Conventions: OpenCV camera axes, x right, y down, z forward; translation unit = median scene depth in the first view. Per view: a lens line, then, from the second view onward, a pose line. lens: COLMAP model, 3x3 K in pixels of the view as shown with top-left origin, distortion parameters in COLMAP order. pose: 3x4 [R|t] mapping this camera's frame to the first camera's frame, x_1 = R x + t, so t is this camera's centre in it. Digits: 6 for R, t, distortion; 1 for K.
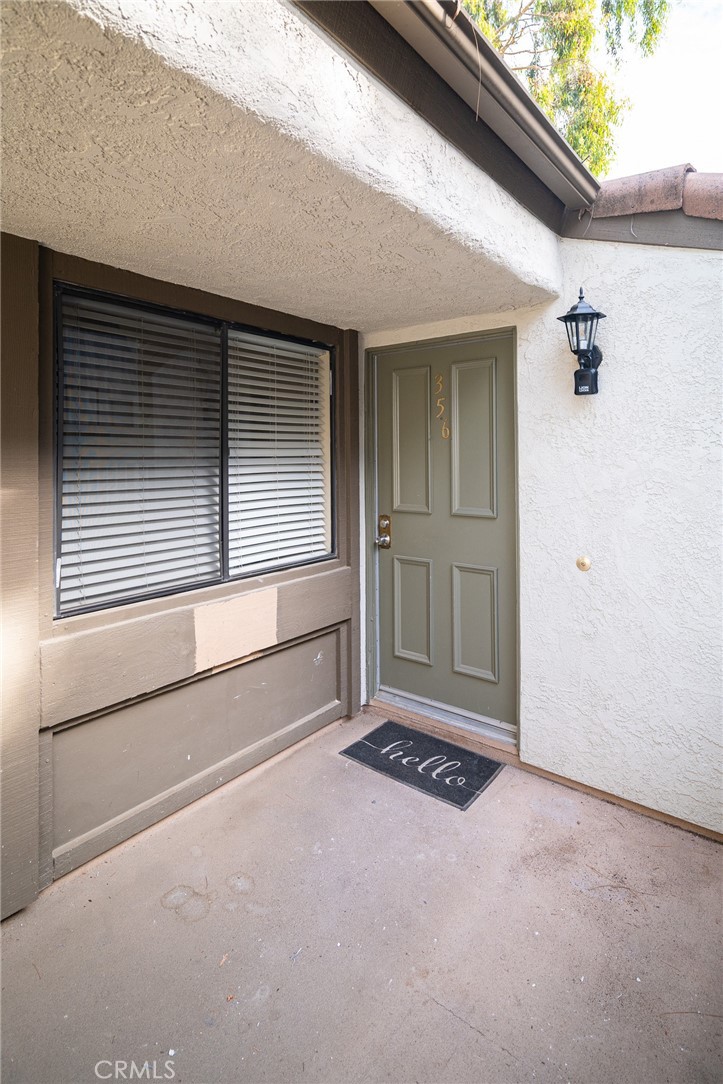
lens RADIAL K [[554.9, 0, 364.6], [0, 554.9, 459.4], [0, 0, 1]] dist [0.023086, 0.000015]
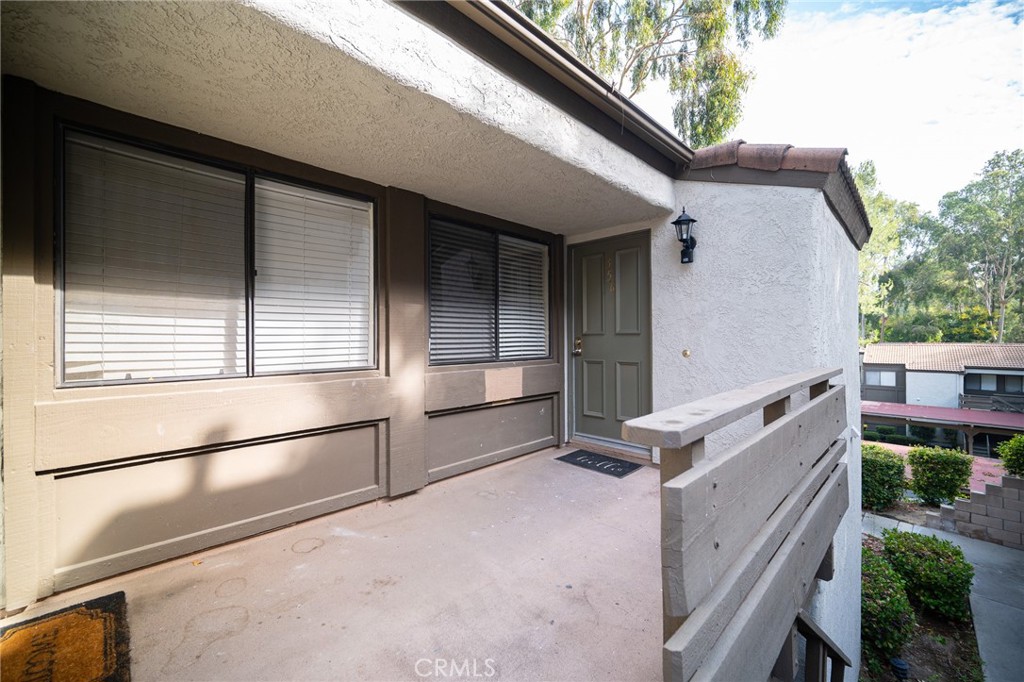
lens RADIAL K [[409.0, 0, 512.0], [0, 409.0, 341.0], [0, 0, 1]] dist [0.019960, -0.000002]
pose [[0.993592, 0.000609, -0.113026, -0.030350], [-0.000738, 0.999999, -0.001100, 0.130622], [0.113025, 0.001176, 0.993591, -0.392252]]
